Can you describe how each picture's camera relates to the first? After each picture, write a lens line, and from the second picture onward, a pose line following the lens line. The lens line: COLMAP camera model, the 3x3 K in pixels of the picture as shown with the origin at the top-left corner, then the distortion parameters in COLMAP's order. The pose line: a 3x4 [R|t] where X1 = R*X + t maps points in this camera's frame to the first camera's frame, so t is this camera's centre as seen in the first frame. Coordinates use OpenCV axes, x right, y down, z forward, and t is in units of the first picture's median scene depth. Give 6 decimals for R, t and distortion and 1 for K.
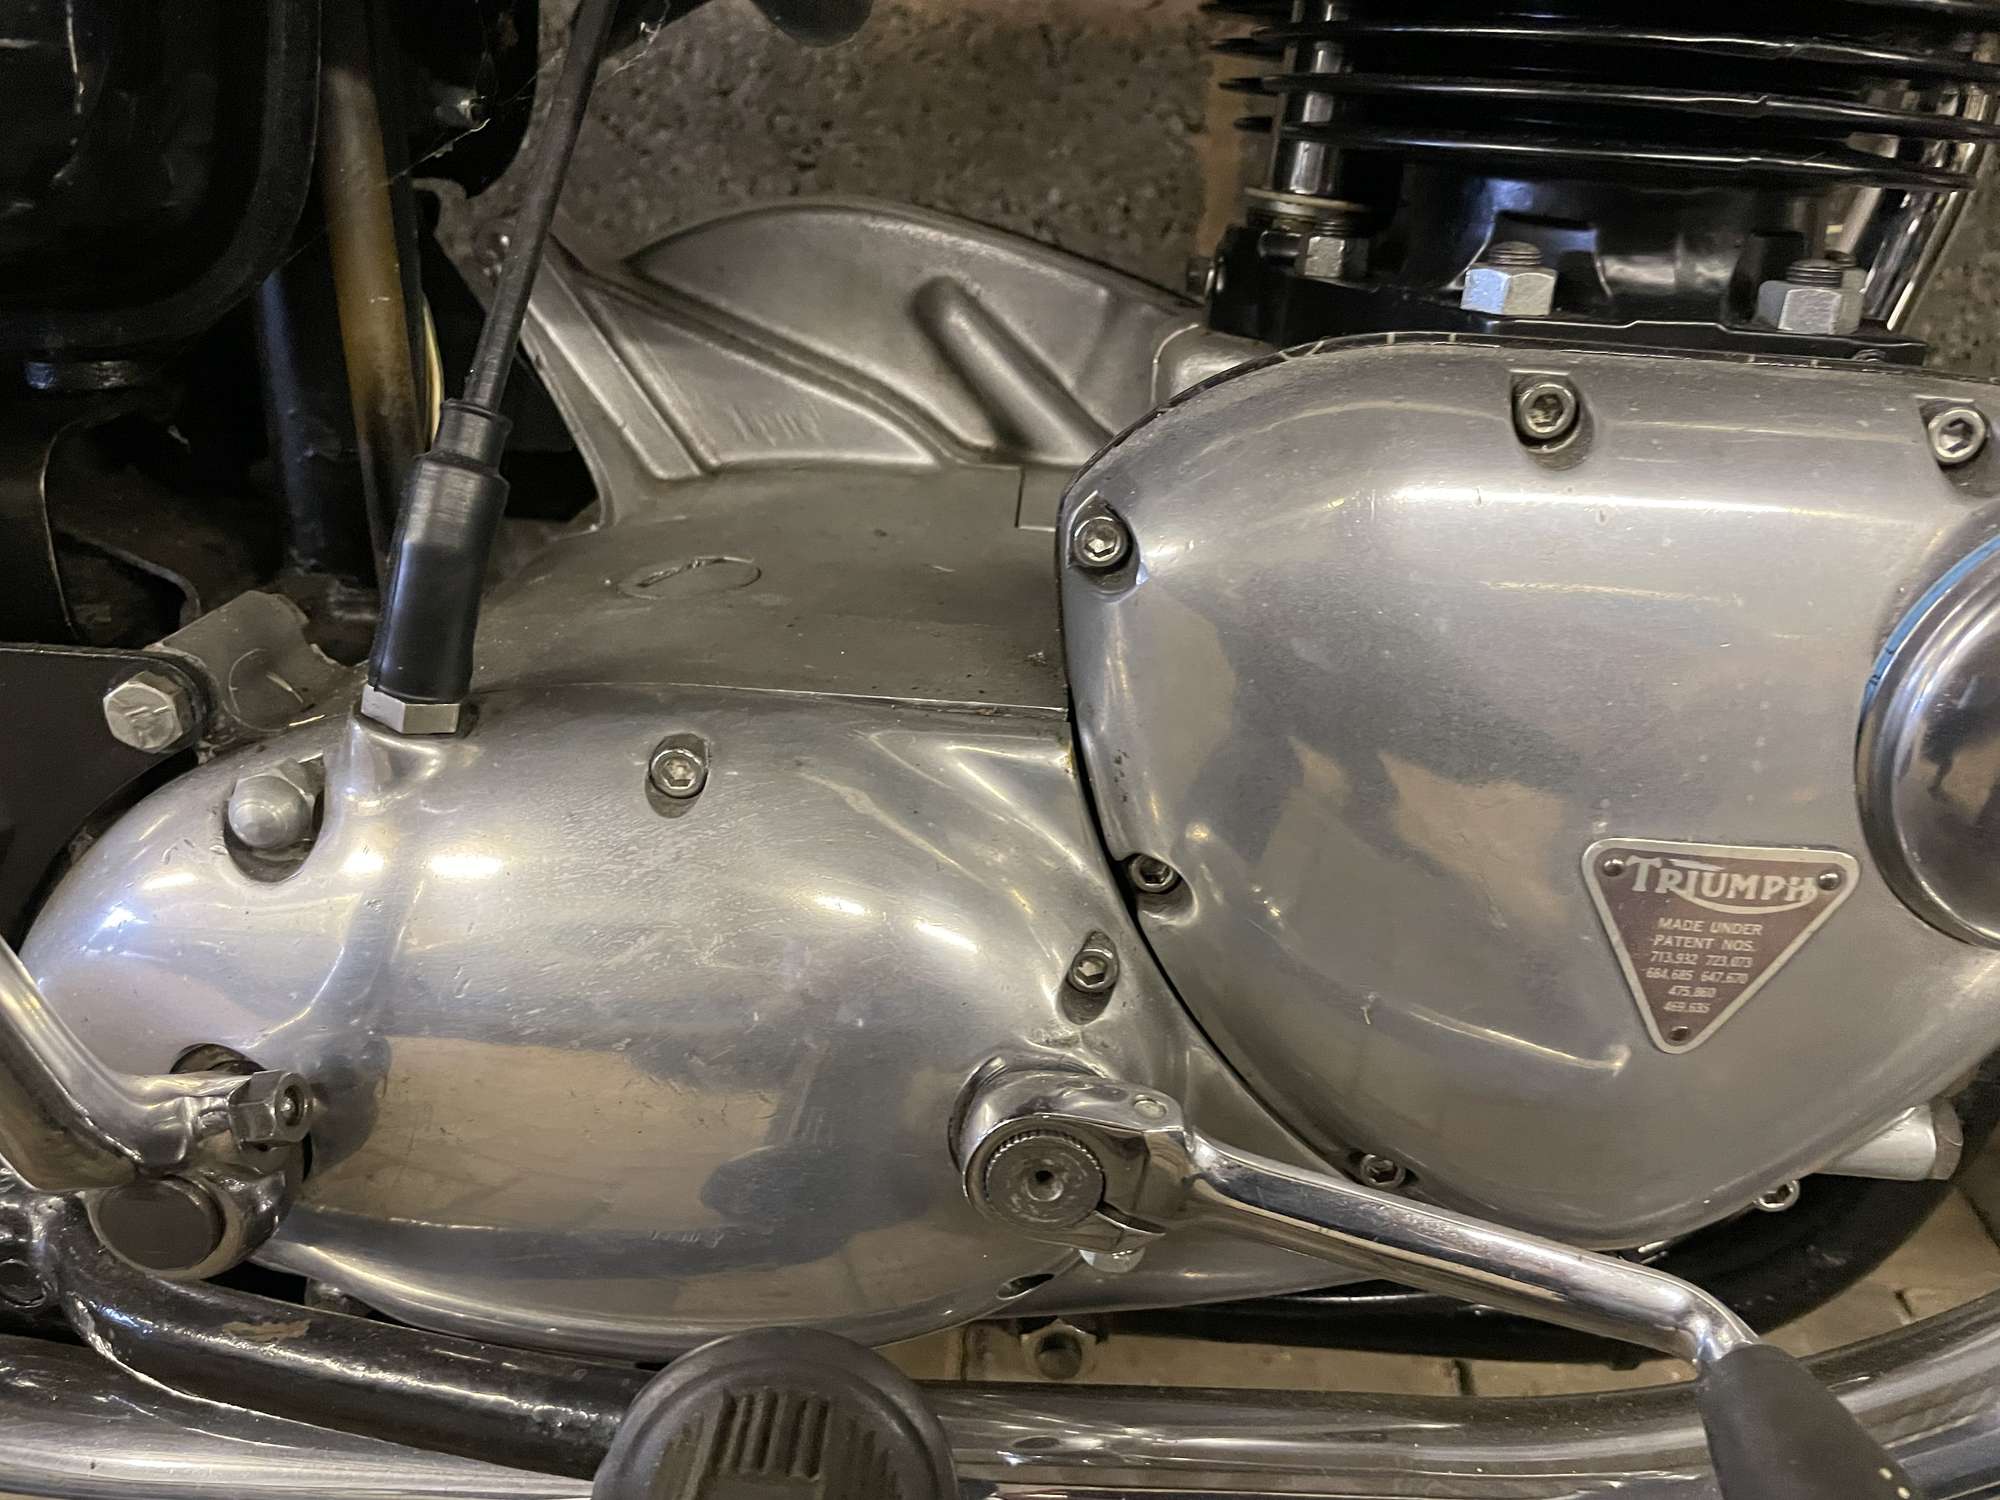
lens RADIAL K [[1533.8, 0, 1003.7], [0, 1533.8, 778.8], [0, 0, 1]] dist [0.086131, -0.121624]
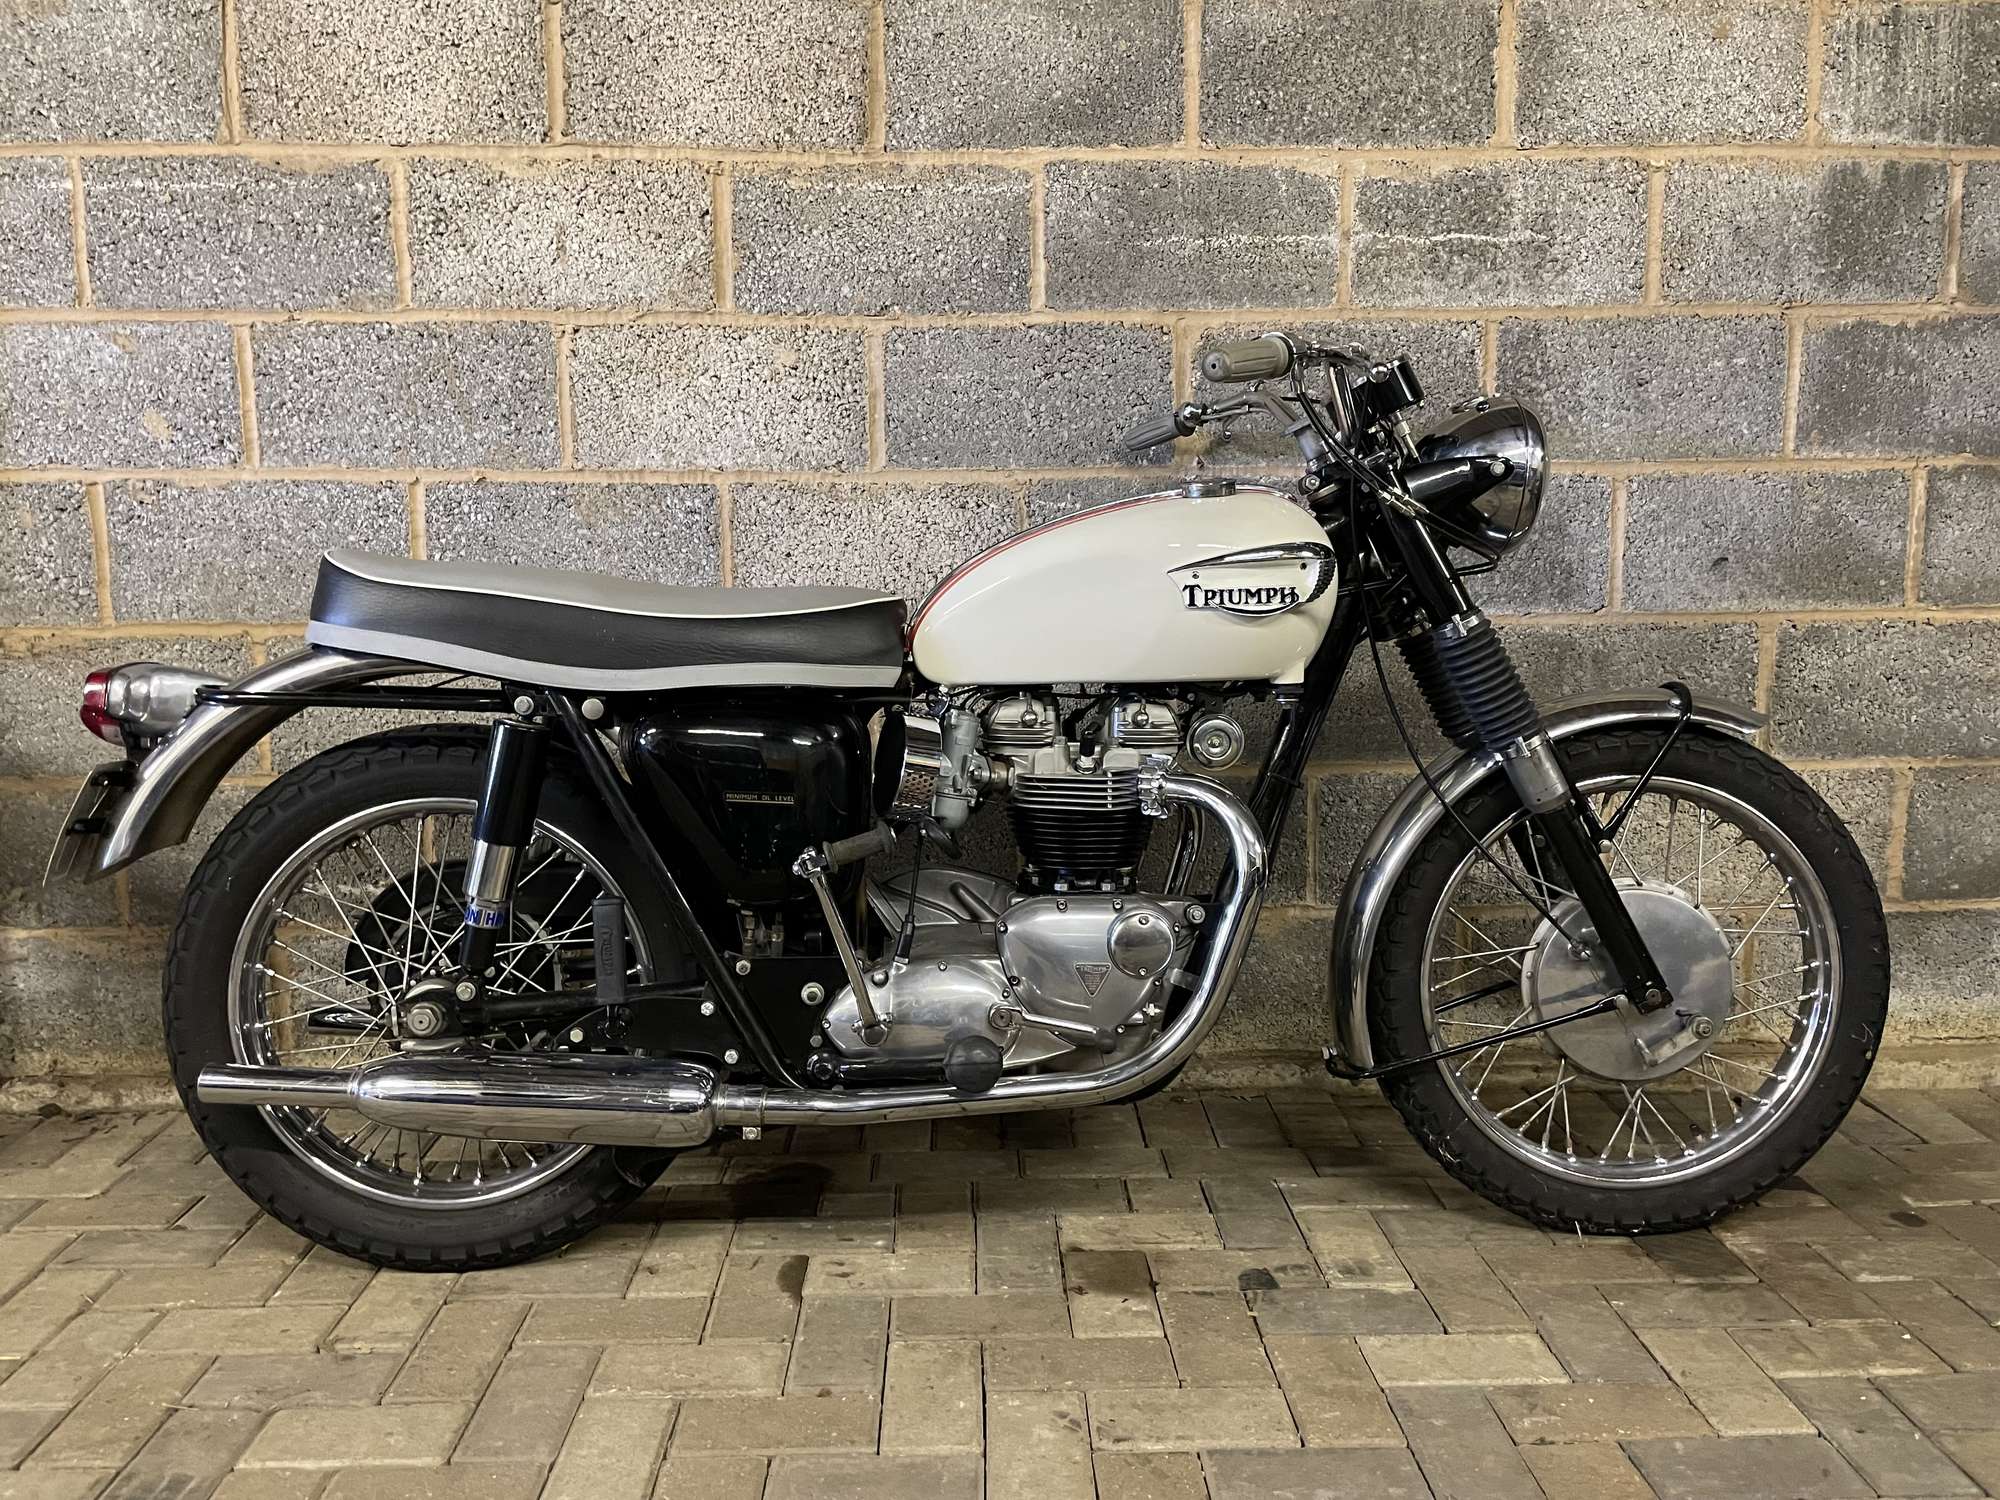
lens RADIAL K [[1551.8, 0, 992.8], [0, 1551.8, 749.2], [0, 0, 1]] dist [0.085501, -0.139930]
pose [[0.994204, -0.058187, 0.090398, -0.518989], [0.084845, 0.941073, -0.327387, 1.266334], [-0.066022, 0.333160, 0.940556, -5.379233]]
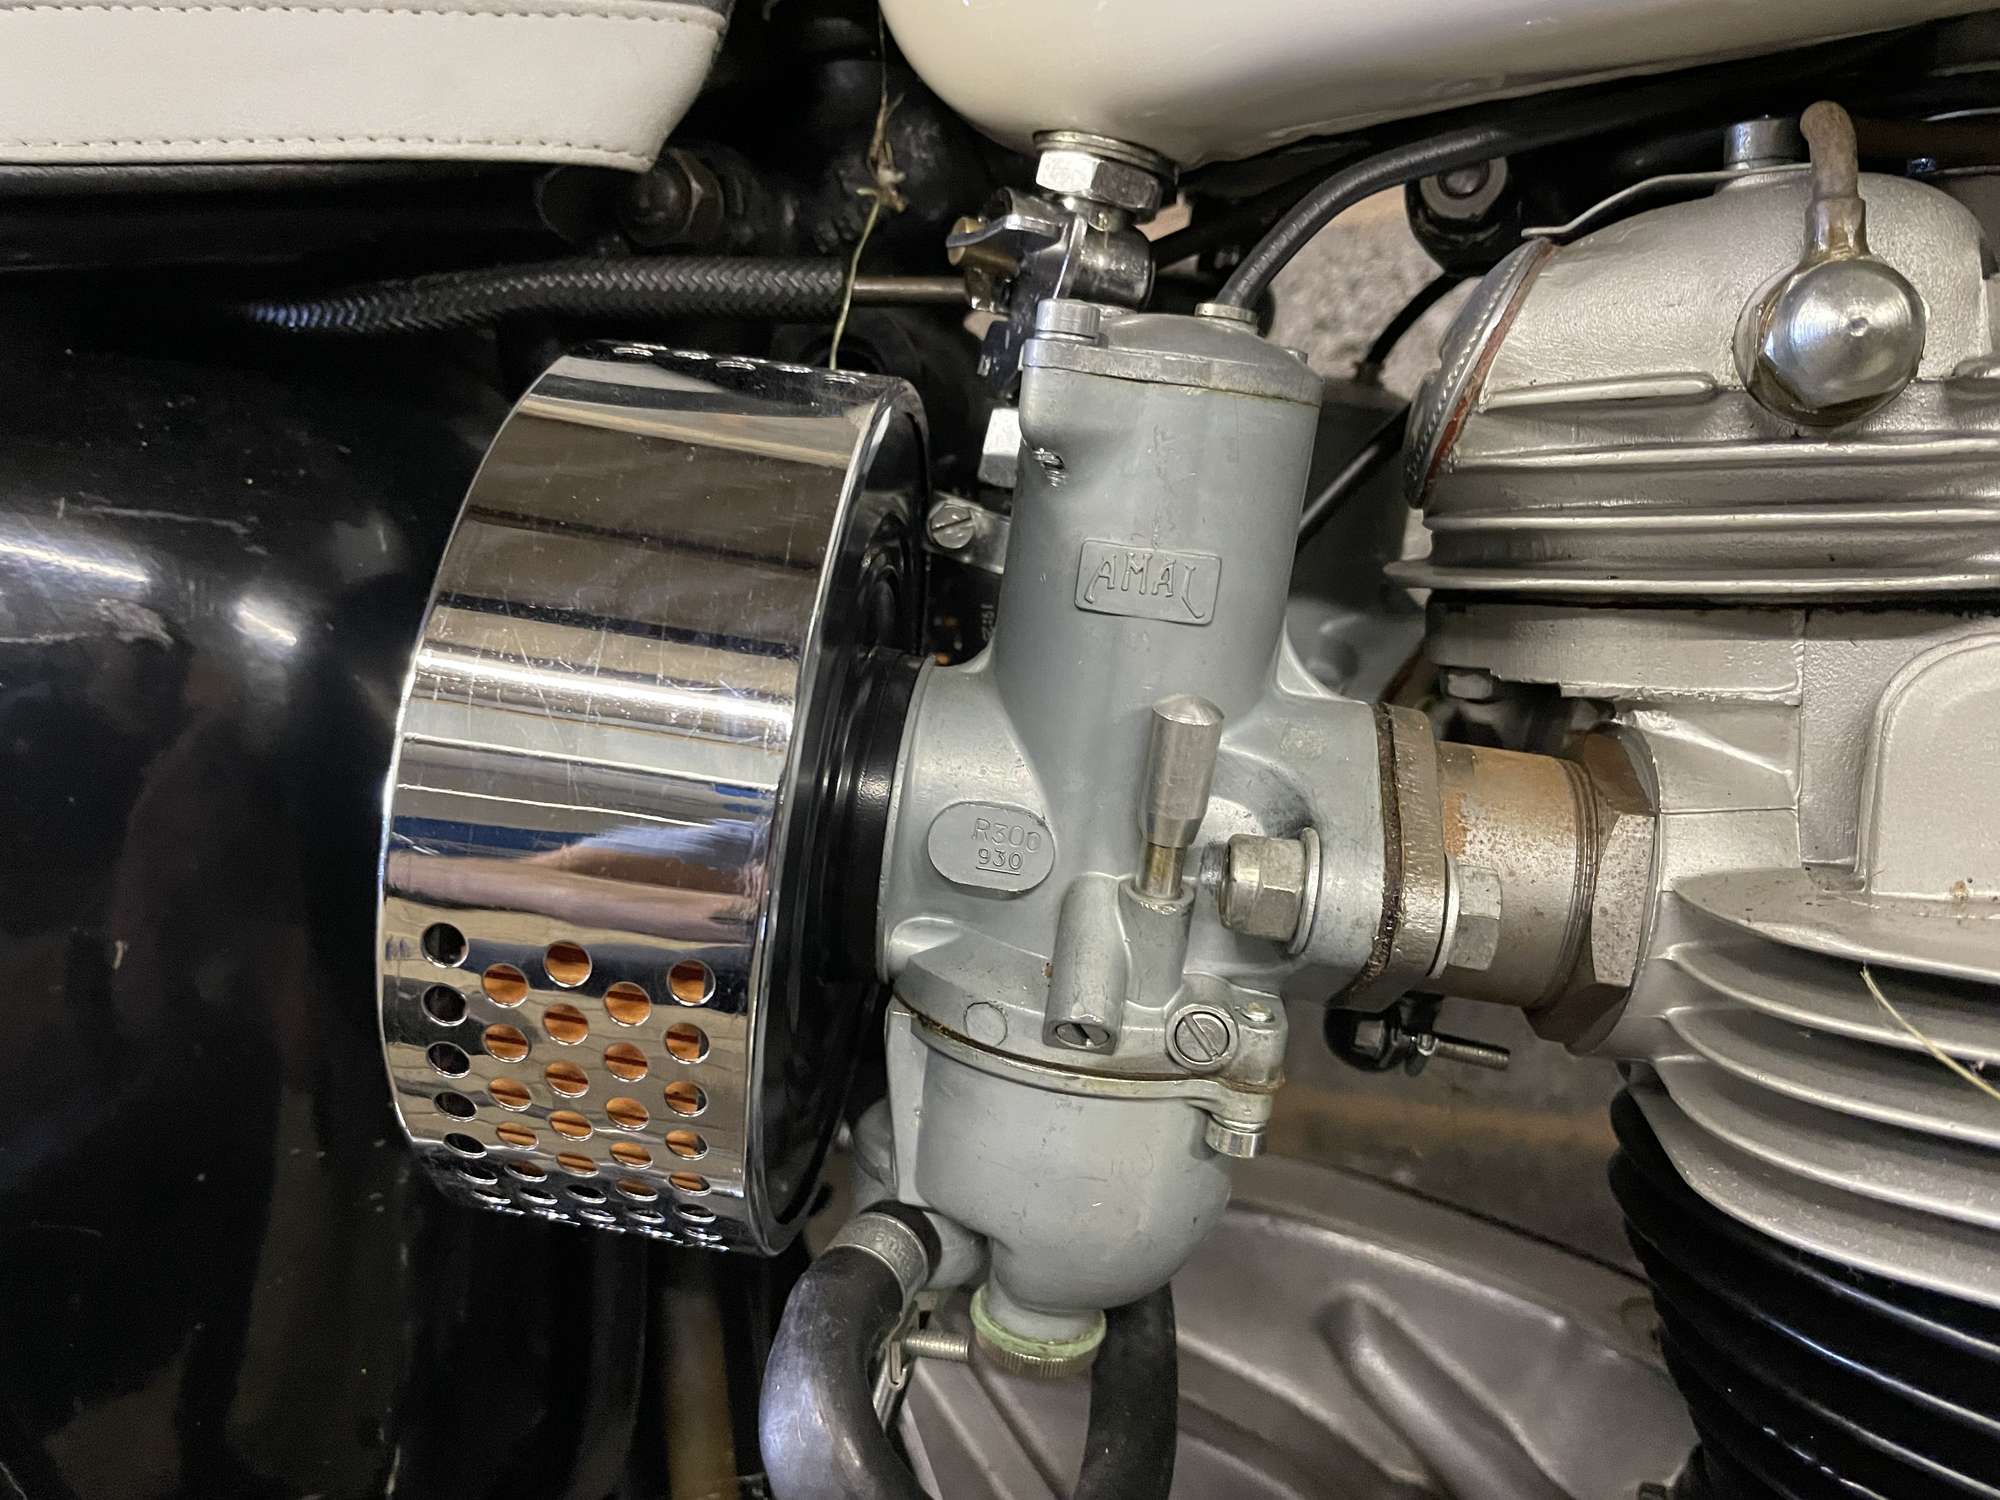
lens RADIAL K [[1551.8, 0, 992.8], [0, 1551.8, 749.2], [0, 0, 1]] dist [0.085501, -0.139930]
pose [[0.943720, -0.039153, -0.328418, 0.116383], [-0.042873, 0.970109, -0.238852, -0.661234], [0.327954, 0.239489, 0.913833, 0.091191]]
